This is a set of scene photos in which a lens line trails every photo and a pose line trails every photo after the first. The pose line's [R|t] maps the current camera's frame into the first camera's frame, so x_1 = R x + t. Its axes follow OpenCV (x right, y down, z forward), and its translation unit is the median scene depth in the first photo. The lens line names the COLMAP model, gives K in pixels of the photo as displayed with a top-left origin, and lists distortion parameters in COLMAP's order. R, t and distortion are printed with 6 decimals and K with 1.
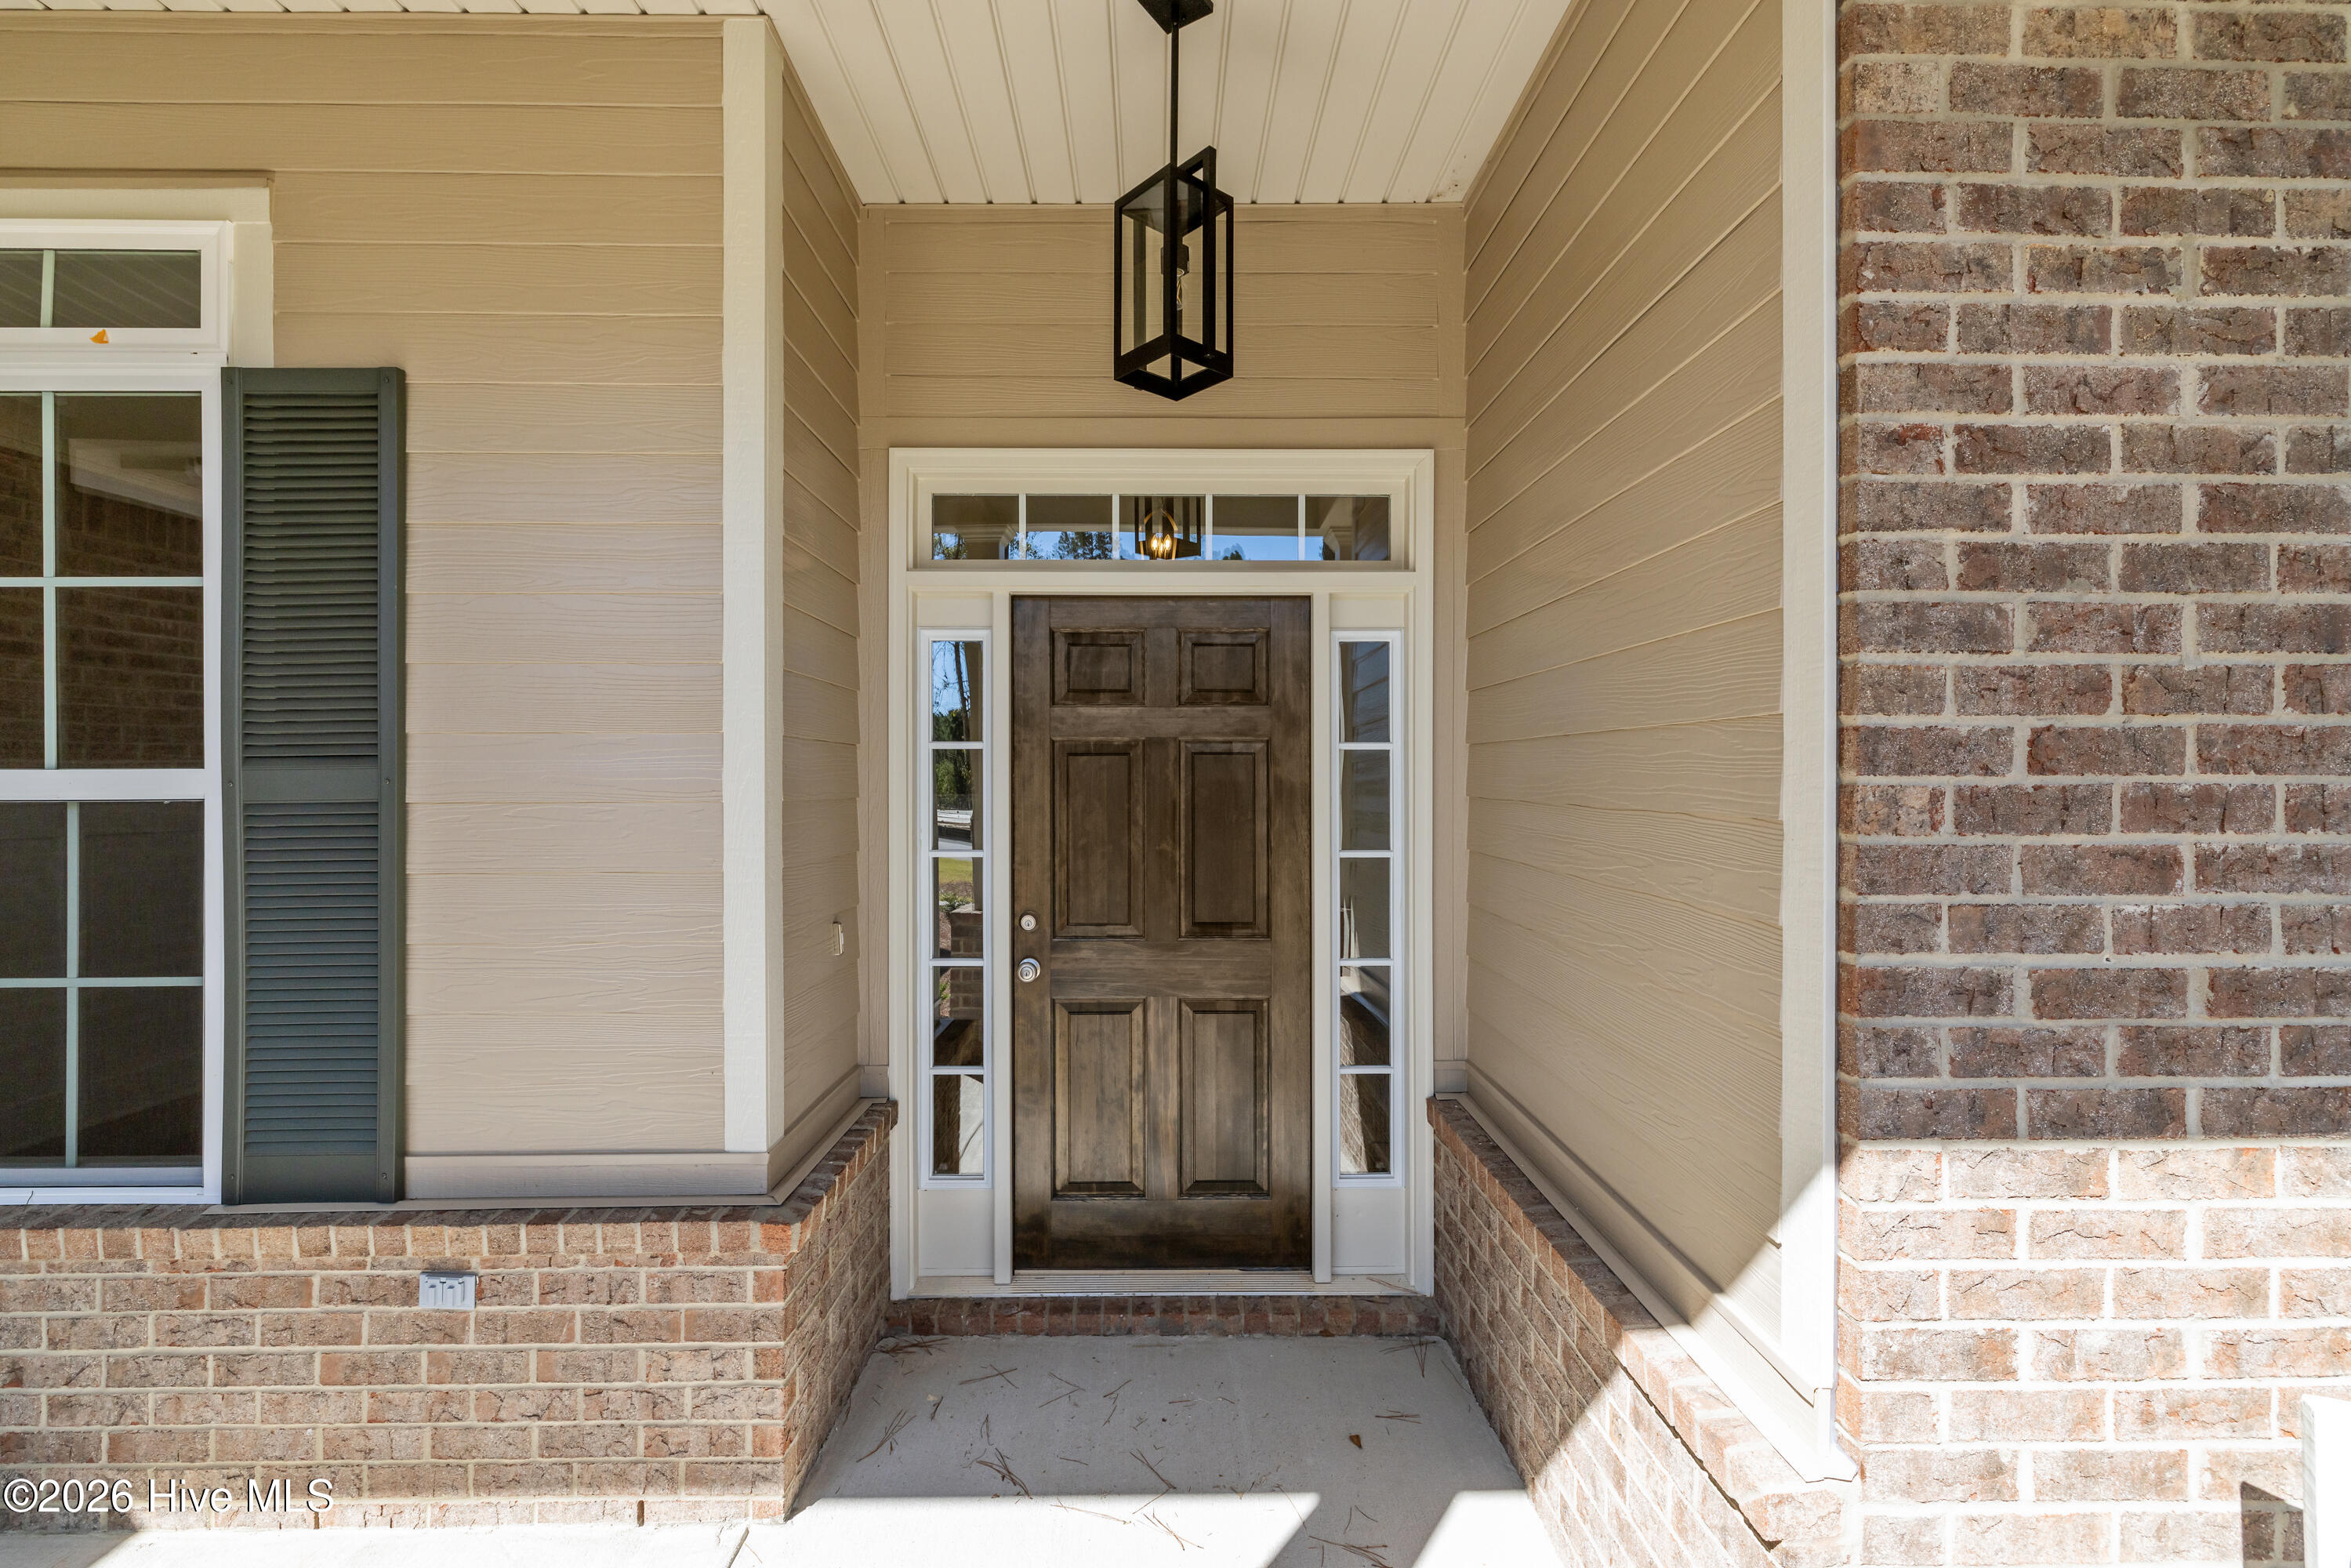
lens RADIAL K [[1014.2, 0, 1166.7], [0, 1014.2, 780.1], [0, 0, 1]] dist [-0.000009, 0.001835]
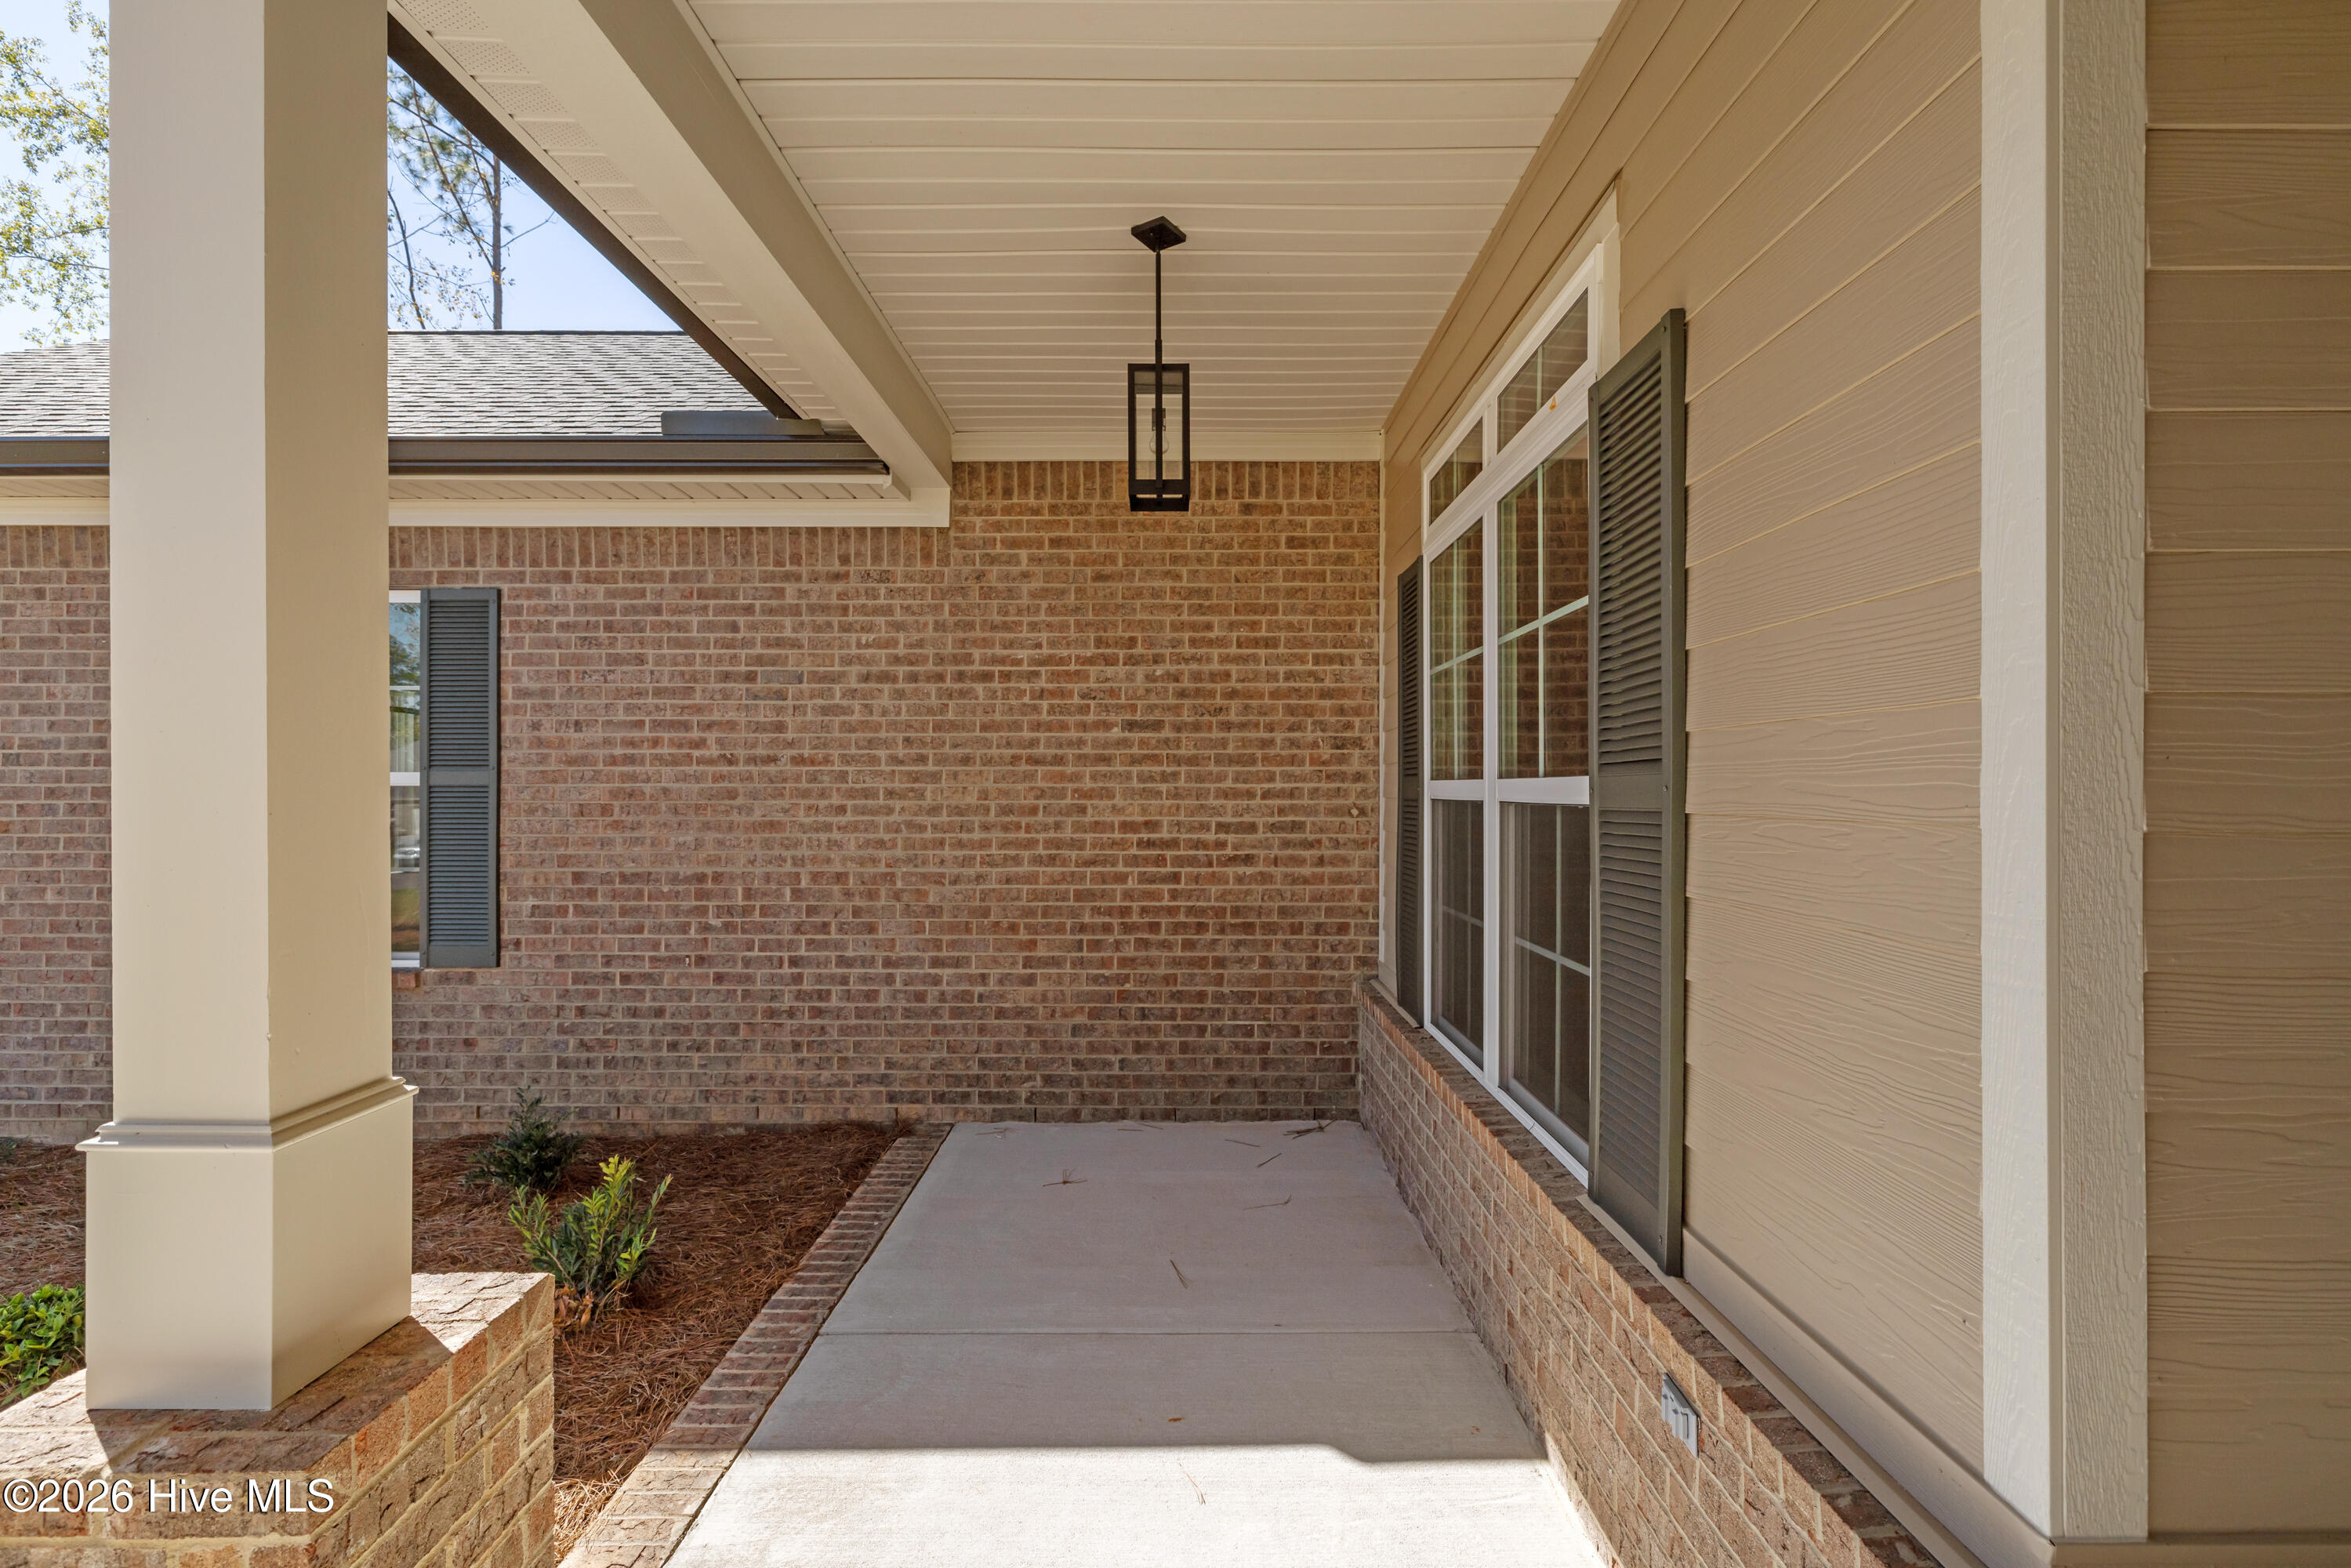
lens RADIAL K [[1014.2, 0, 1173.4], [0, 1014.2, 779.7], [0, 0, 1]] dist [-0.000009, 0.001835]
pose [[0.001322, -0.006747, -0.999976, 0.100959], [-0.001098, 0.999977, -0.006748, 0.000260], [0.999999, 0.001107, 0.001315, 0.556165]]
